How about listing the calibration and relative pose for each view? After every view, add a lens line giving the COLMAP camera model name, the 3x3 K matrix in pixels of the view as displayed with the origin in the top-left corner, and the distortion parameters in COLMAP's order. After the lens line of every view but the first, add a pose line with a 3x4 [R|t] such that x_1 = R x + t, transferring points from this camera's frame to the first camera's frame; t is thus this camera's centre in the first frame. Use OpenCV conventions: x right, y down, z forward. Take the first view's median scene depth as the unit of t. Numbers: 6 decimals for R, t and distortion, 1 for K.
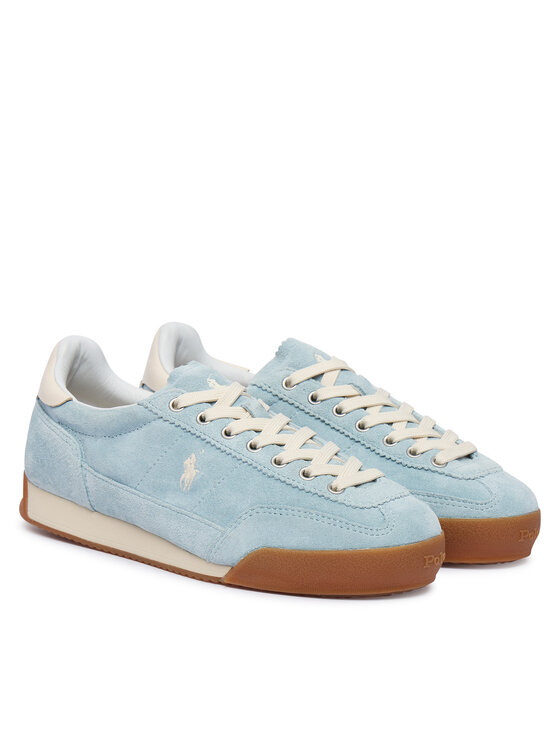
lens RADIAL K [[2167.1, 0, 280.1], [0, 2167.1, 372.8], [0, 0, 1]] dist [-0.667287, 0.000000]
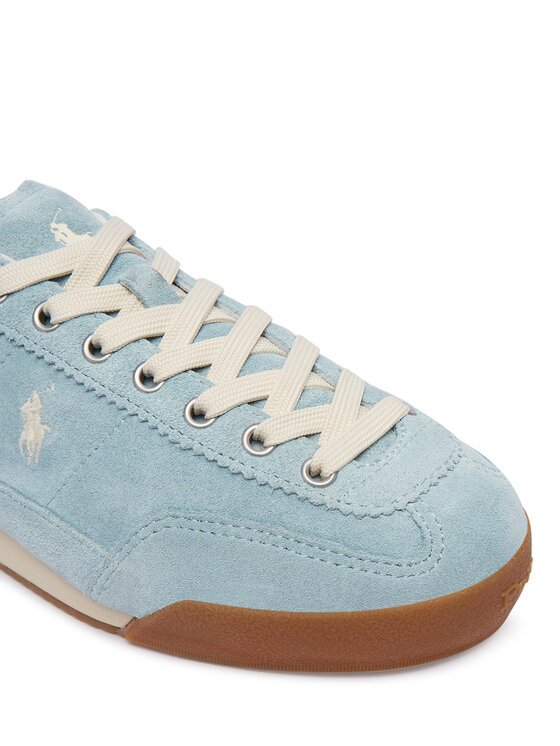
lens RADIAL K [[747.1, 0, 326.1], [0, 747.1, 360.5], [0, 0, 1]] dist [-0.018989, 0.000000]
pose [[0.995385, -0.085517, 0.043529, 0.021869], [0.057333, 0.893771, 0.444844, -0.044609], [-0.076947, -0.440296, 0.894549, 0.846034]]
